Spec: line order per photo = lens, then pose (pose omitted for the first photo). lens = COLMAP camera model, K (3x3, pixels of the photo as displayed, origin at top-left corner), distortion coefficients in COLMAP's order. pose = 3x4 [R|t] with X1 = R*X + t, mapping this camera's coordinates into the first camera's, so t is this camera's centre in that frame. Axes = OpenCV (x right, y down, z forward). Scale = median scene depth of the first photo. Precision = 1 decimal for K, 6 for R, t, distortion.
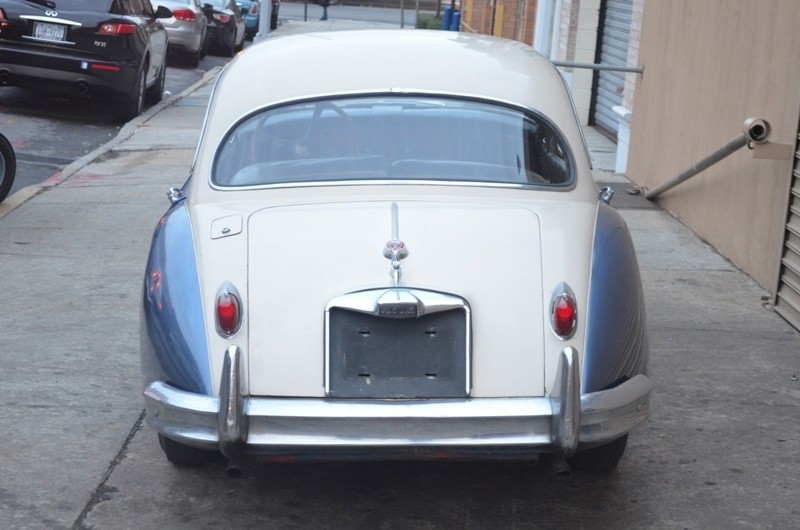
lens RADIAL K [[1712.6, 0, 392.0], [0, 1712.6, 264.7], [0, 0, 1]] dist [0.056429, -0.040571]
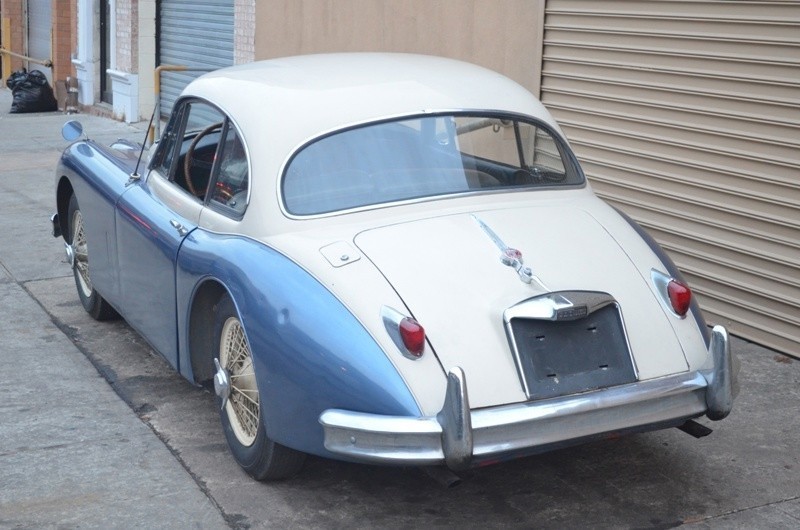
lens RADIAL K [[1424.8, 0, 400.0], [0, 1424.8, 265.0], [0, 0, 1]] dist [0.002099, 0.015961]
pose [[0.918343, -0.119362, 0.377358, -0.208349], [0.107615, 0.992824, 0.052149, -0.030183], [-0.380875, -0.007281, 0.924598, 0.090388]]
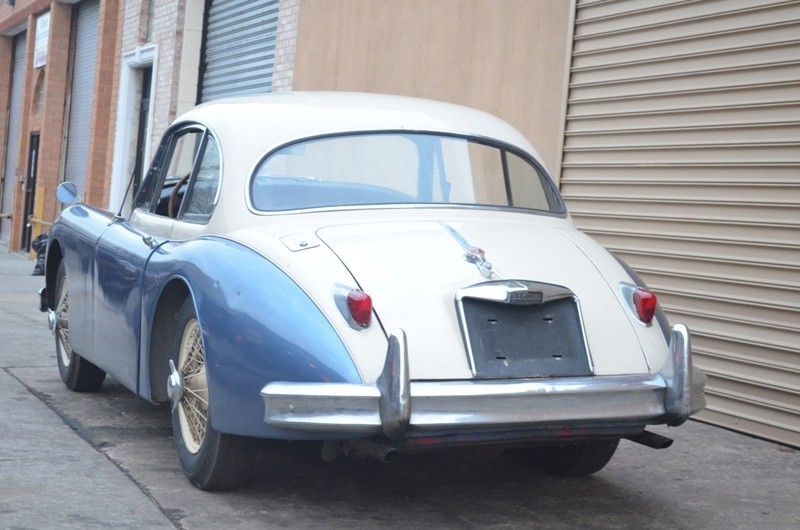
lens RADIAL K [[1552.5, 0, 400.0], [0, 1552.5, 265.0], [0, 0, 1]] dist [0.010740, 0.007125]
pose [[0.936690, -0.005864, 0.350112, -0.194627], [0.048326, 0.992457, -0.112668, 0.053189], [-0.346810, 0.122455, 0.929907, 0.054716]]
